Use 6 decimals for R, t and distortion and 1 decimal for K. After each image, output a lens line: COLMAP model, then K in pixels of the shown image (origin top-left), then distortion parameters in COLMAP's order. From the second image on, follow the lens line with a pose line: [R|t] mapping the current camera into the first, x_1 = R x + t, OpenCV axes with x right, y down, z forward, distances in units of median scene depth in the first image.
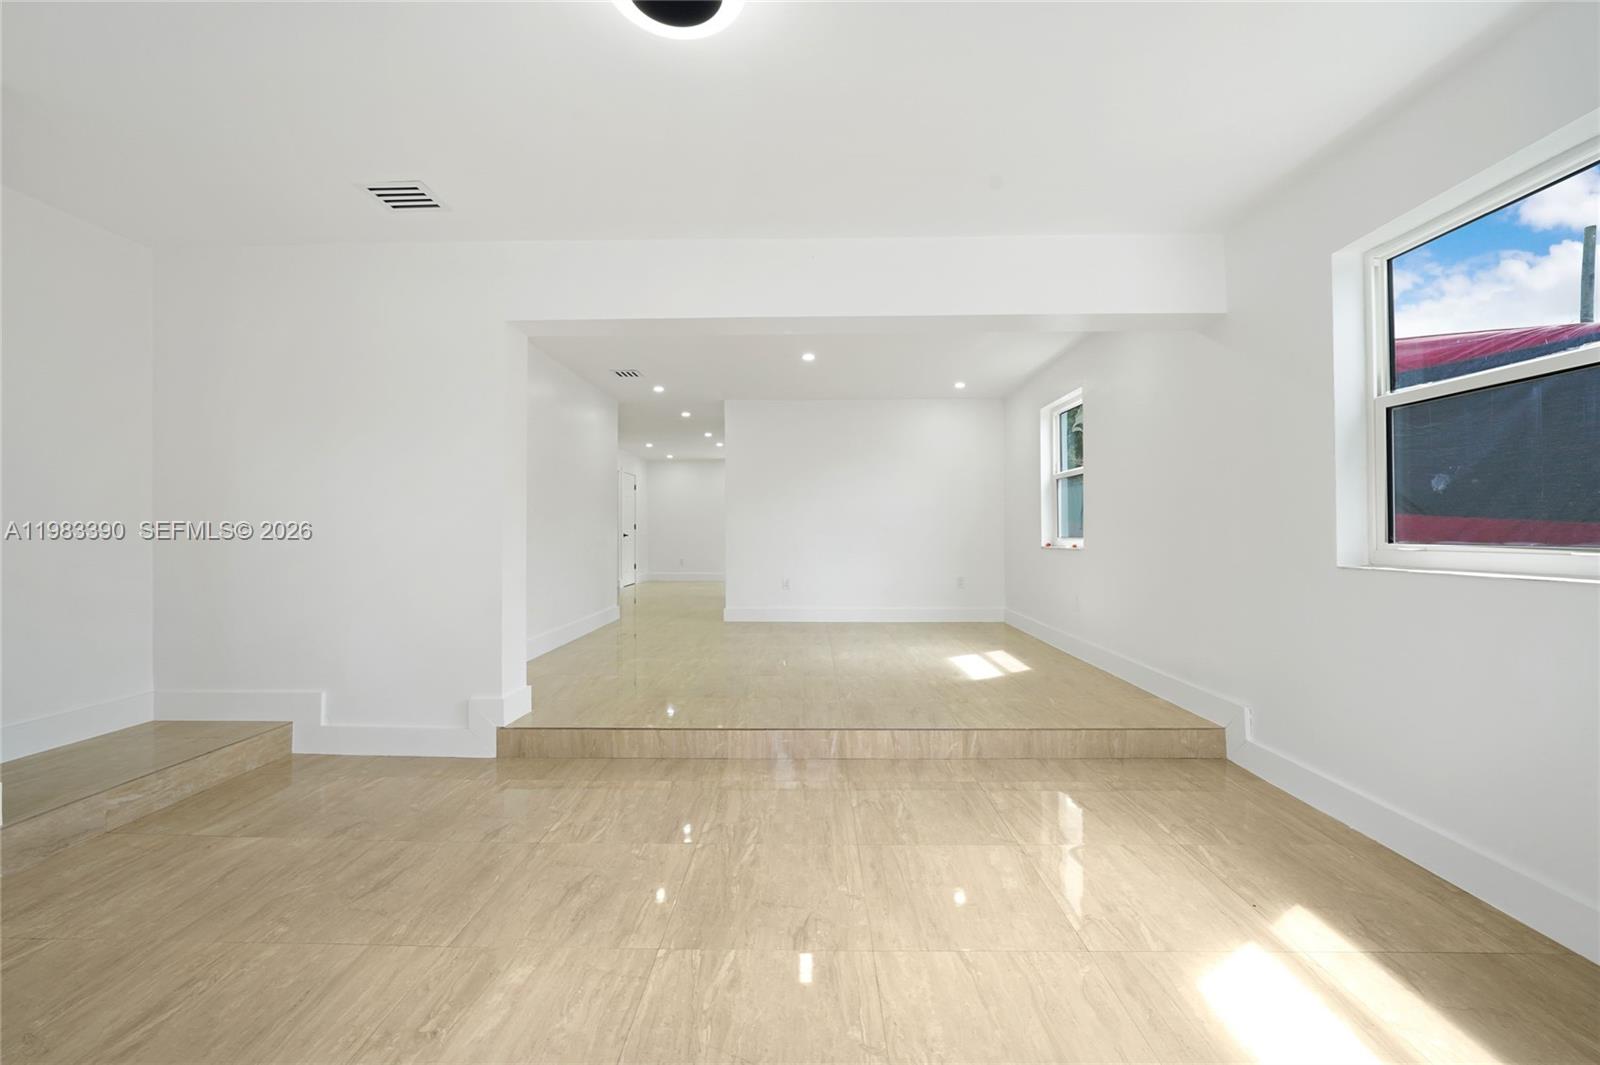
lens RADIAL K [[646.9, 0, 803.2], [0, 646.9, 528.7], [0, 0, 1]] dist [-0.020479, 0.007027]
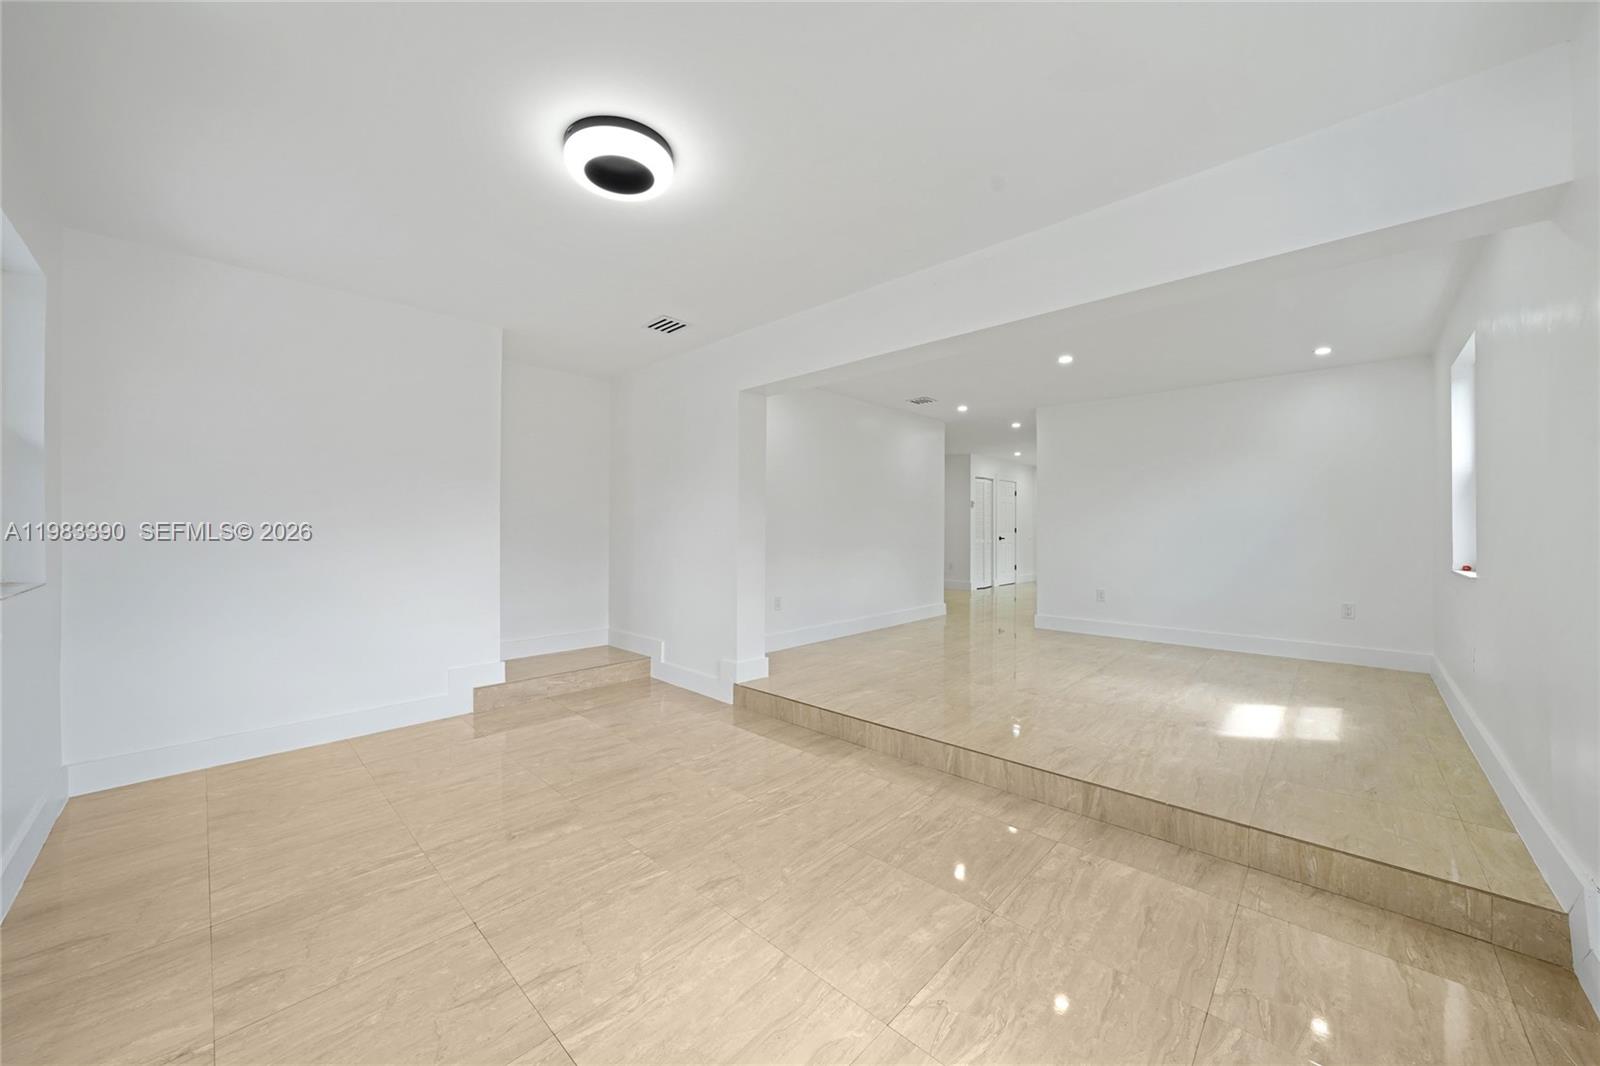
lens RADIAL K [[586.7, 0, 800.0], [0, 586.7, 533.0], [0, 0, 1]] dist [-0.021297, 0.000092]
pose [[0.731137, 0.007109, -0.682194, 0.523023], [0.000450, 0.999940, 0.010904, -0.033973], [0.682231, -0.008279, 0.731090, 0.176866]]
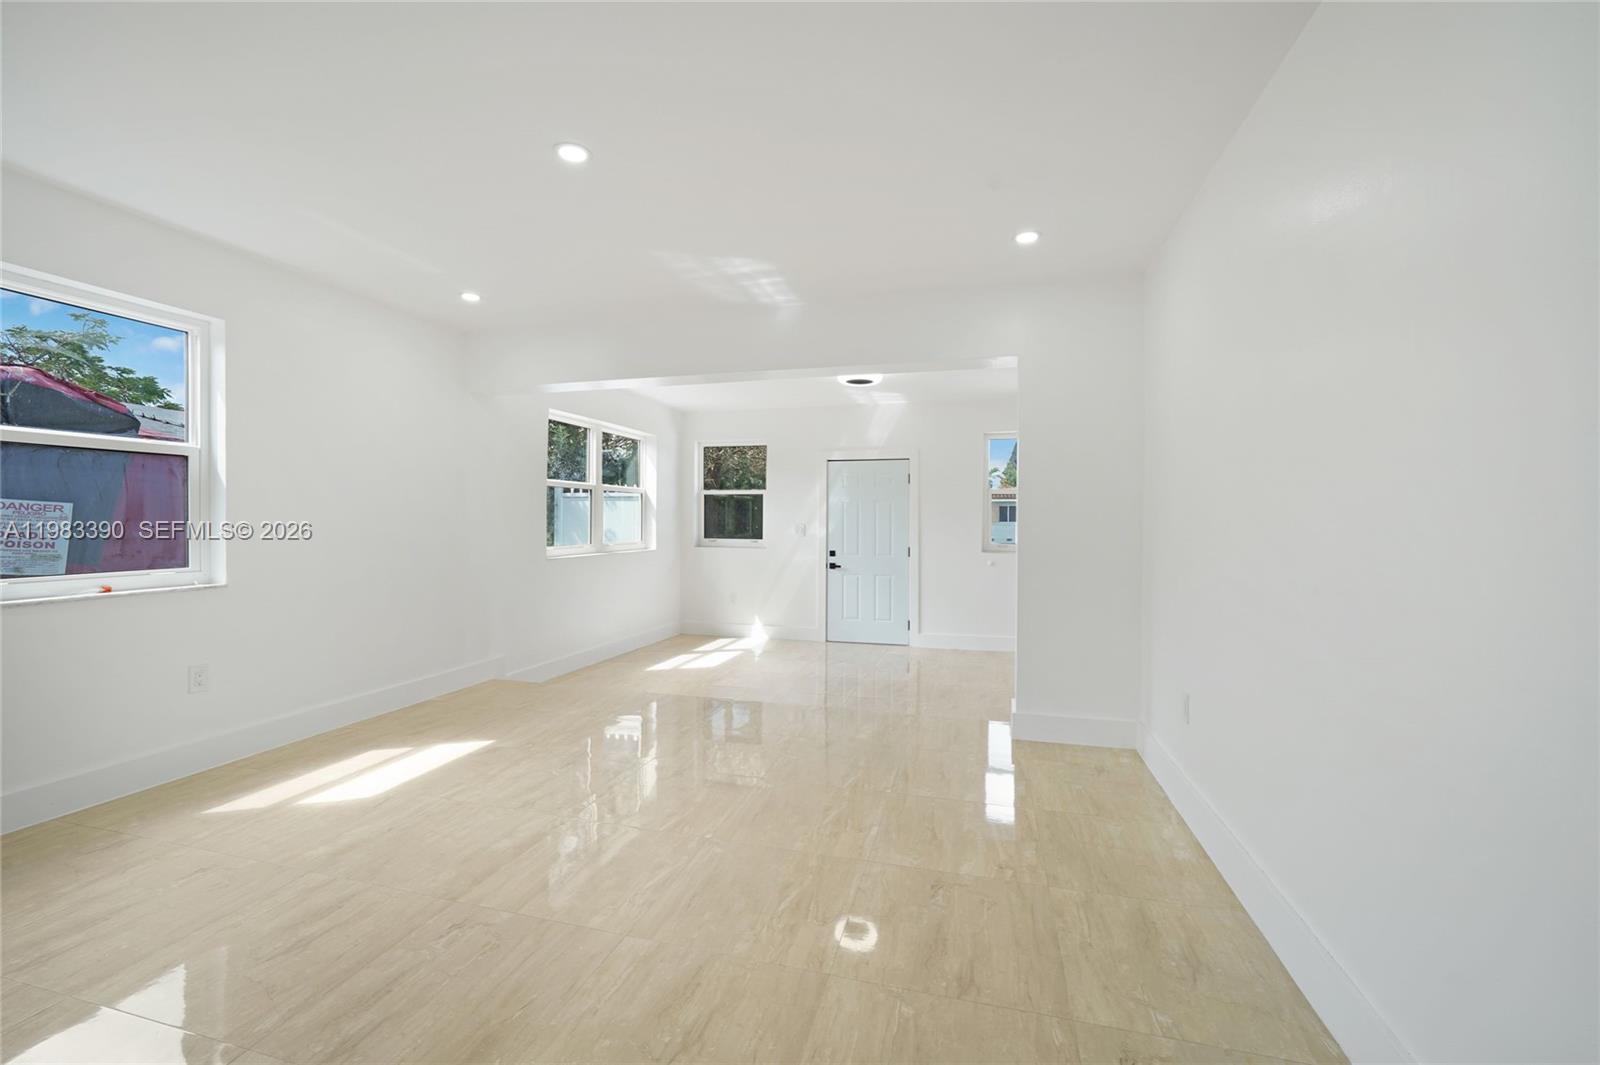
lens RADIAL K [[646.9, 0, 803.2], [0, 646.9, 528.7], [0, 0, 1]] dist [-0.020479, 0.007027]
pose [[-0.966094, -0.005950, 0.258124, -0.425972], [-0.005119, 0.999979, 0.003894, -0.044427], [-0.258142, 0.002440, -0.966104, 2.337330]]
